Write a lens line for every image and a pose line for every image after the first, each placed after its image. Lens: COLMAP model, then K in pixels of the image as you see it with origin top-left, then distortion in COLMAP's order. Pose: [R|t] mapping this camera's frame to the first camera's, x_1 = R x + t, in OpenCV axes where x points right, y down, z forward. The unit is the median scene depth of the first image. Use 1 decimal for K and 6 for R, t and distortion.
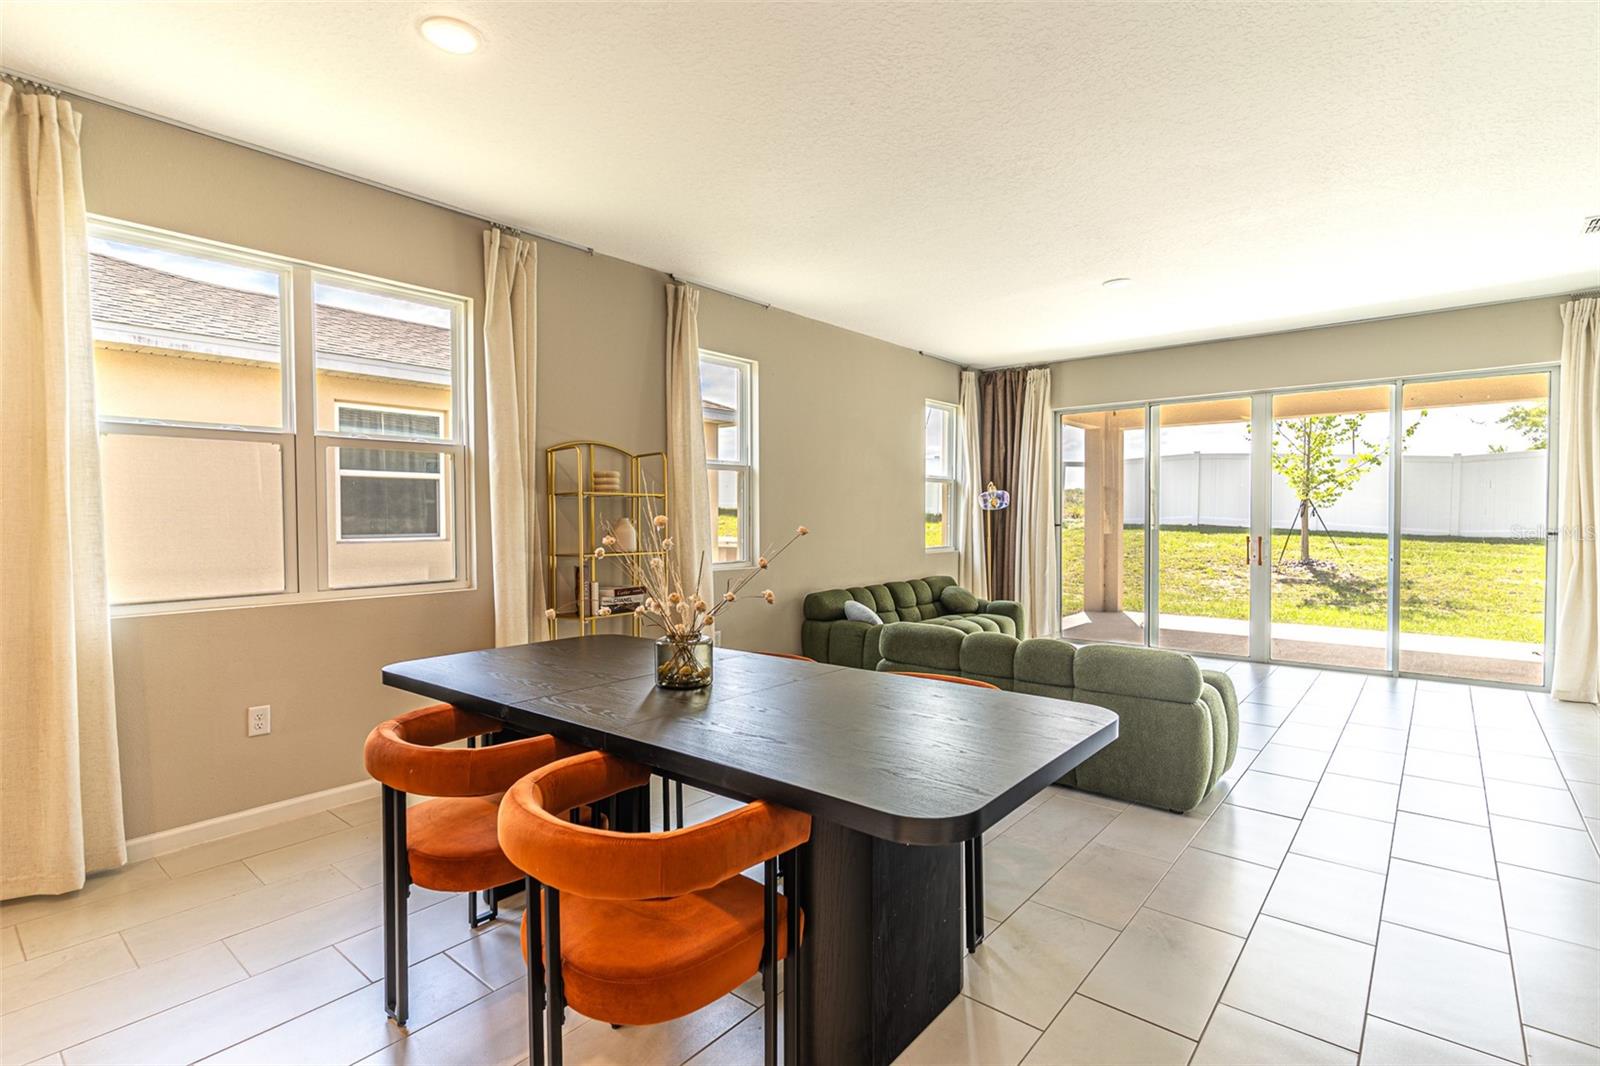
lens RADIAL K [[766.4, 0, 798.0], [0, 766.4, 535.4], [0, 0, 1]] dist [-0.005313, 0.000766]
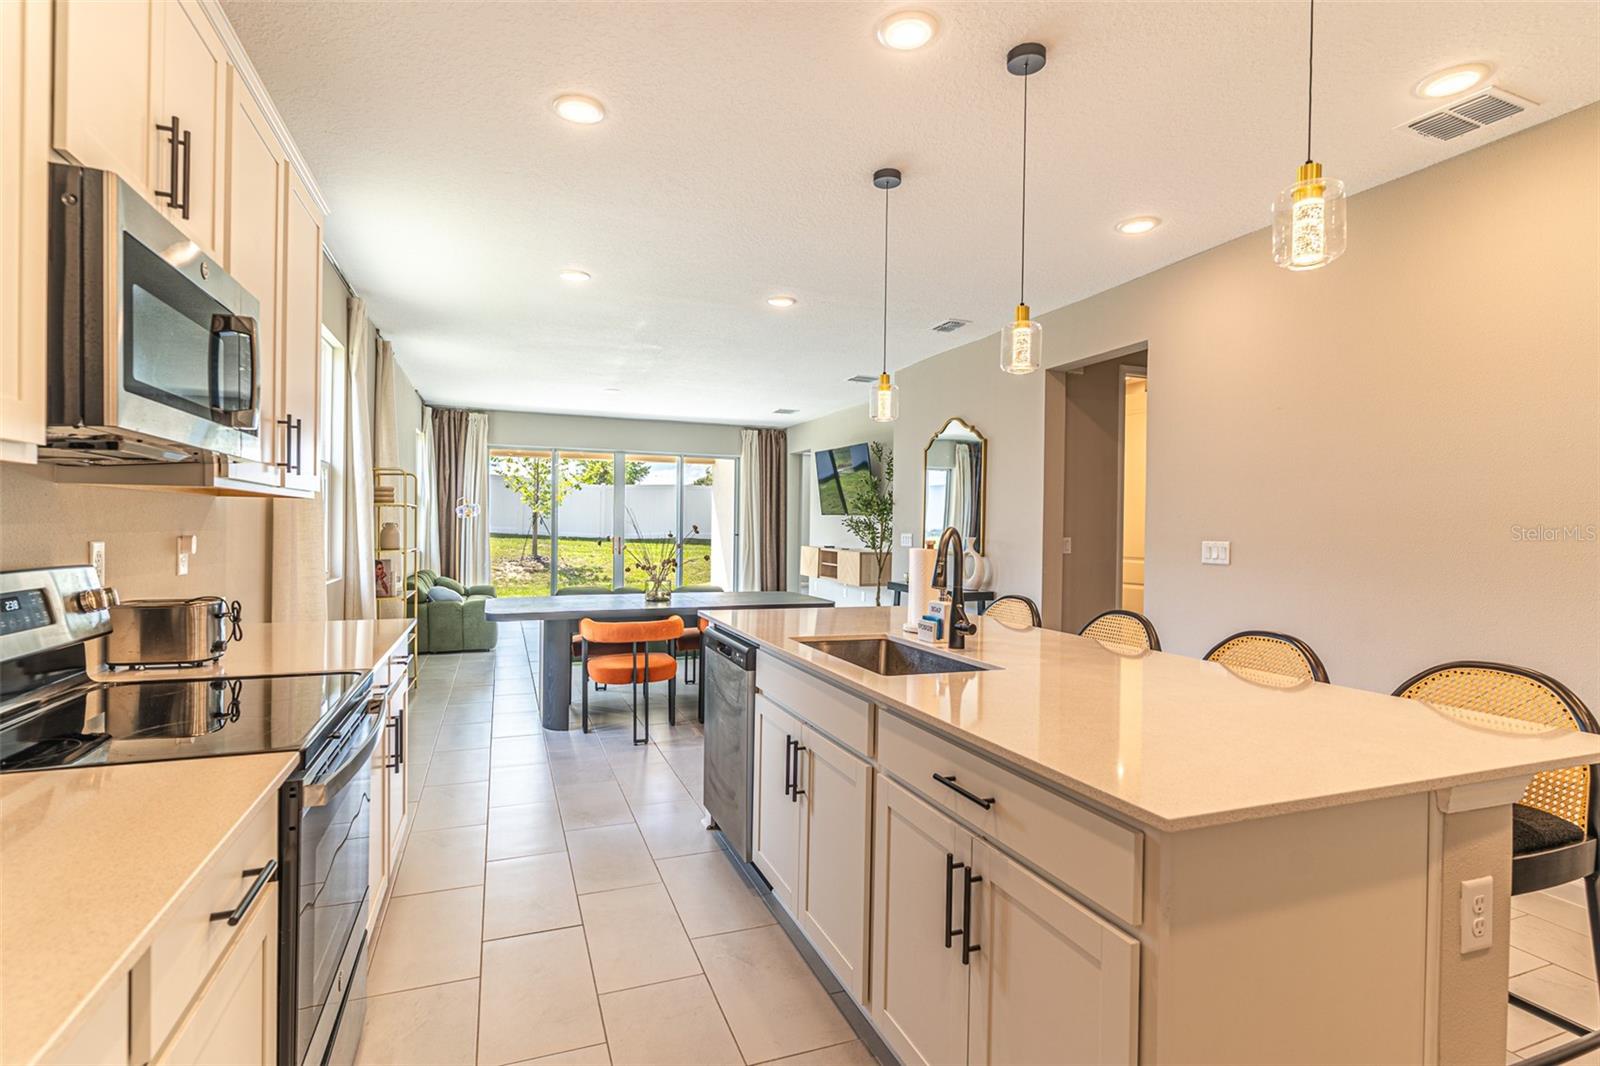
lens RADIAL K [[766.4, 0, 792.9], [0, 766.4, 530.3], [0, 0, 1]] dist [-0.005313, 0.000766]
pose [[0.484286, 0.005264, 0.874894, -0.369158], [0.007395, 0.999922, -0.010109, 0.003079], [-0.874879, 0.011366, 0.484209, -0.079364]]
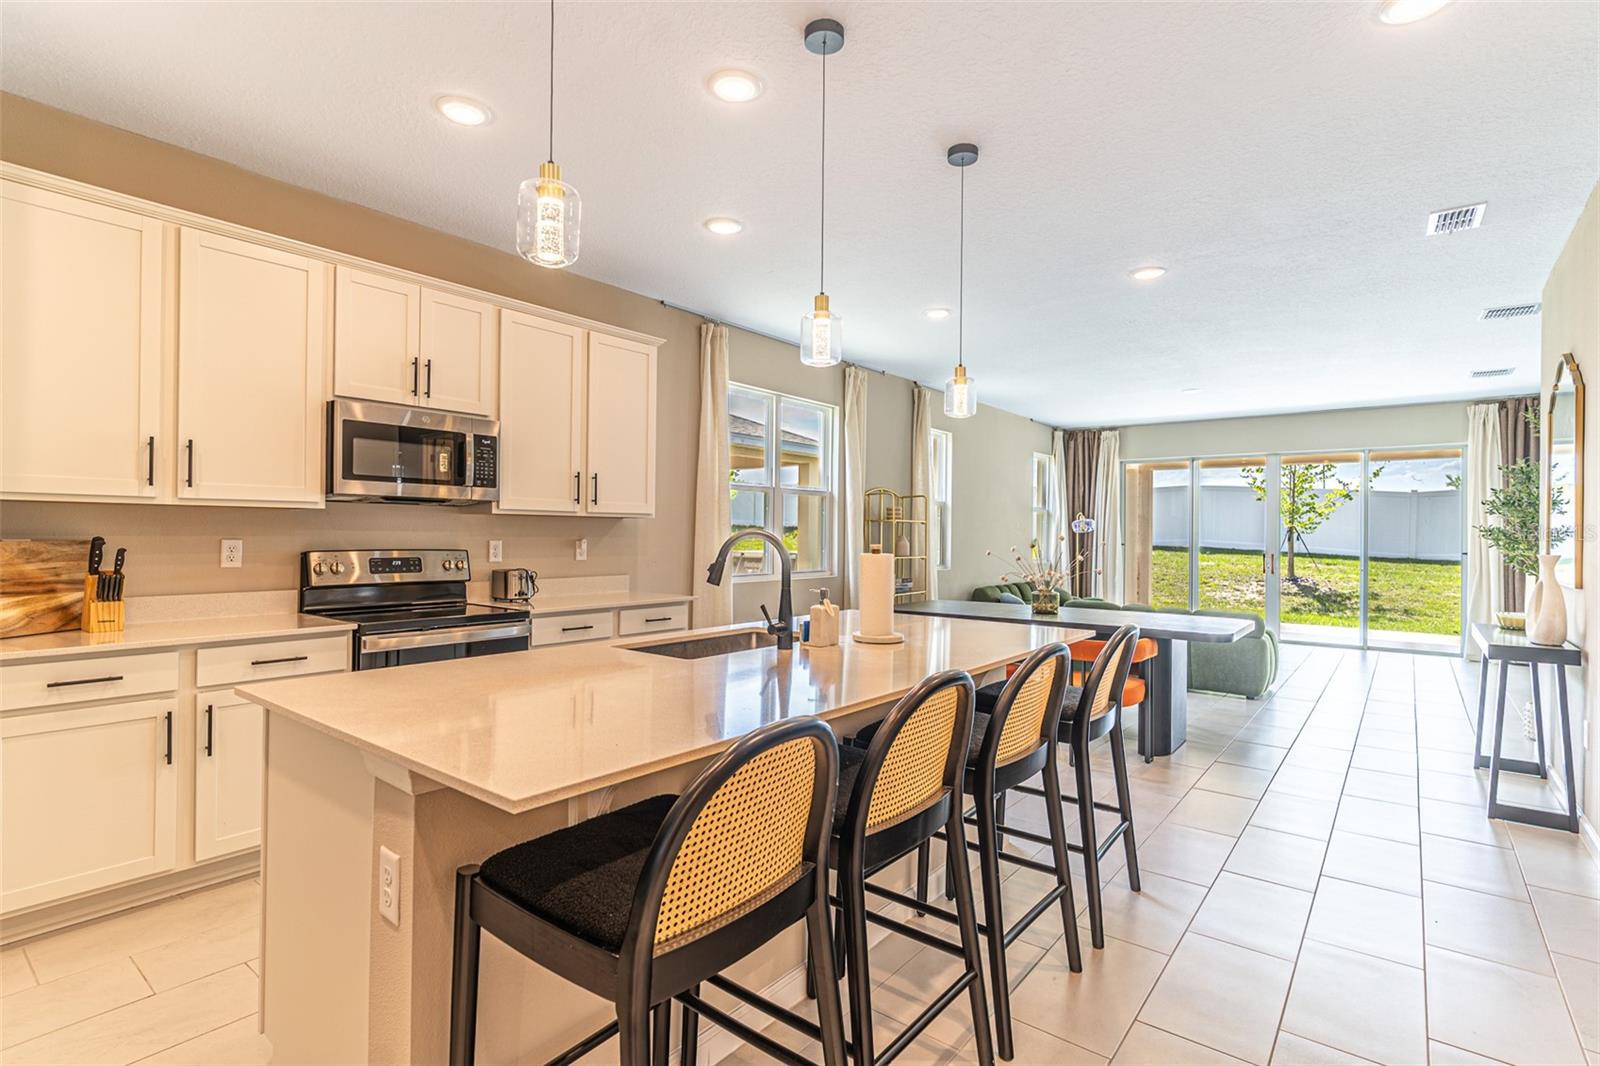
lens RADIAL K [[766.4, 0, 797.6], [0, 766.4, 534.5], [0, 0, 1]] dist [-0.005313, 0.000766]
pose [[0.999579, 0.013398, 0.025727, -0.175212], [-0.012744, 0.999595, -0.025434, 0.006939], [-0.026058, 0.025096, 0.999345, -0.222988]]
